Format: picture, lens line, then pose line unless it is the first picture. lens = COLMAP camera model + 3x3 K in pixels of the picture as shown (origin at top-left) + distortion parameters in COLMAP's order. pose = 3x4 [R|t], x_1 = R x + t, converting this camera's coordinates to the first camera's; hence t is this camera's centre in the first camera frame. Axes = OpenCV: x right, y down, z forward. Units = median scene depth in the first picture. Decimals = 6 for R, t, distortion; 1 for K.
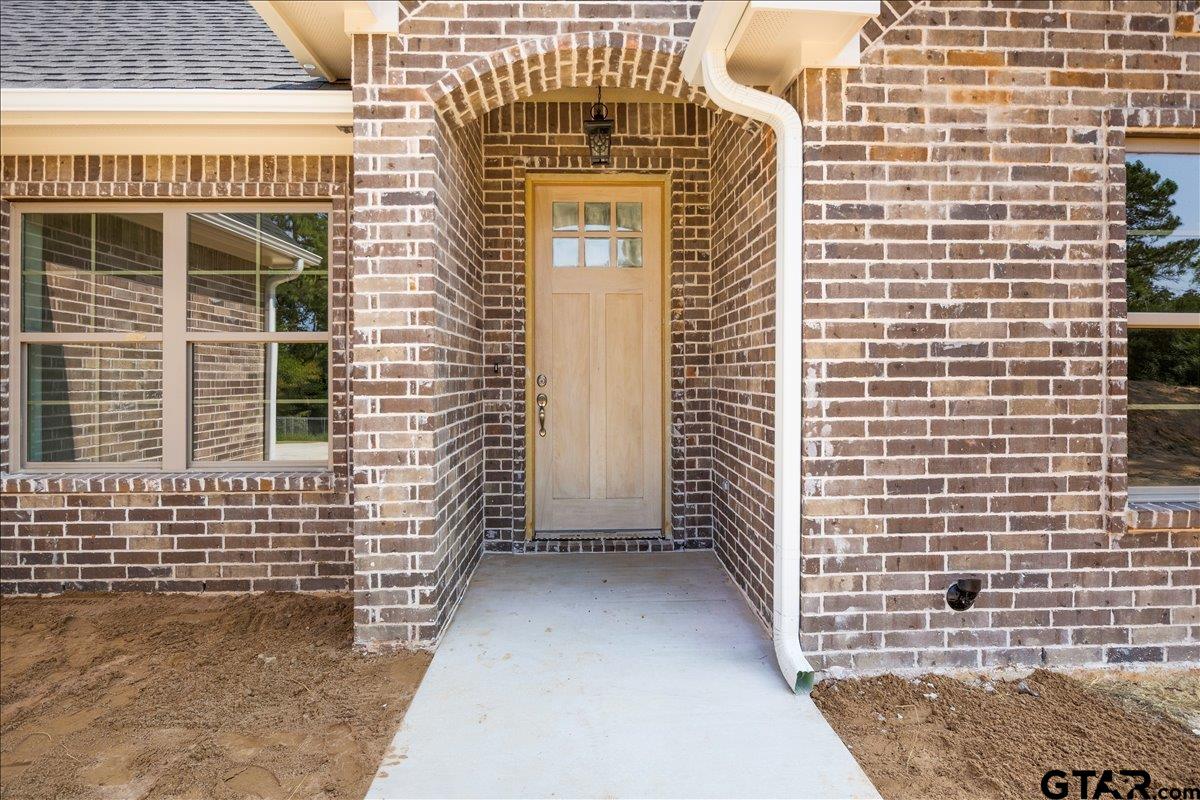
lens RADIAL K [[662.2, 0, 600.1], [0, 662.2, 382.3], [0, 0, 1]] dist [-0.003078, 0.000706]
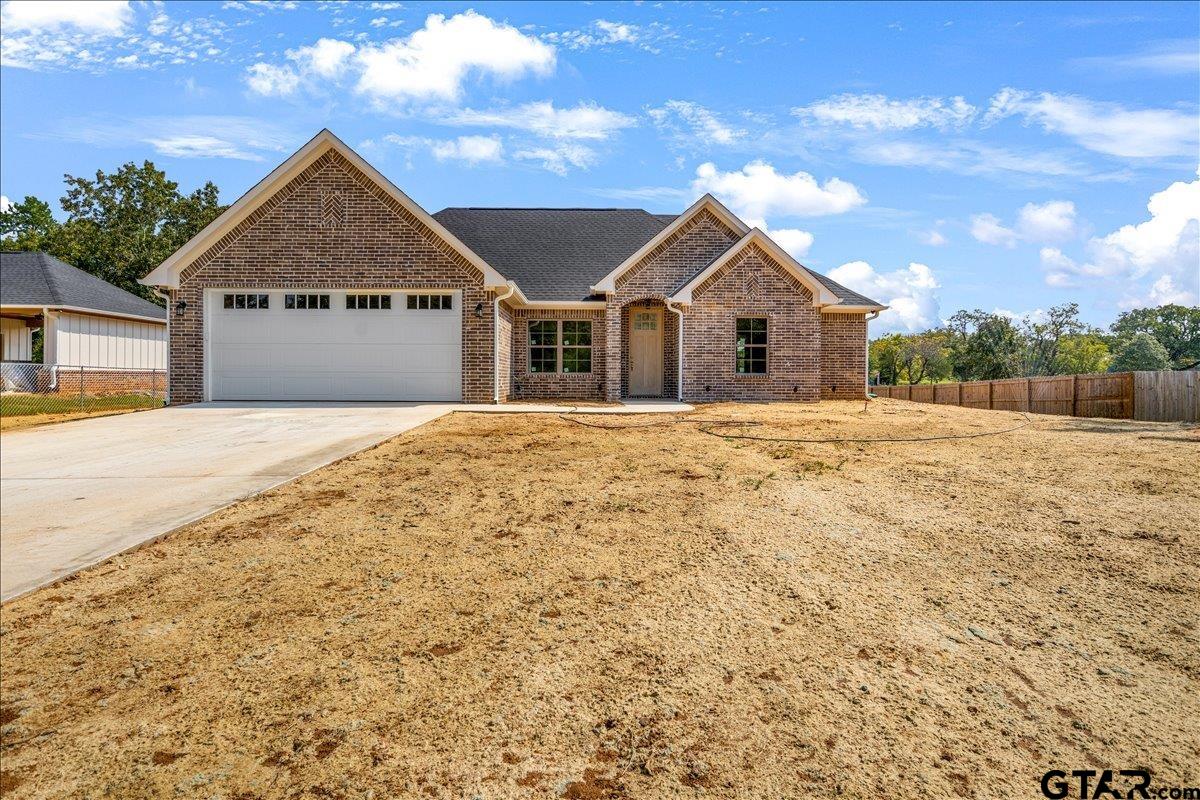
lens RADIAL K [[662.2, 0, 600.1], [0, 662.2, 382.3], [0, 0, 1]] dist [-0.003078, 0.000706]
pose [[0.999981, 0.005709, -0.002457, -0.457900], [-0.005696, 0.999969, 0.005518, 0.225796], [0.002488, -0.005504, 0.999982, -5.249750]]
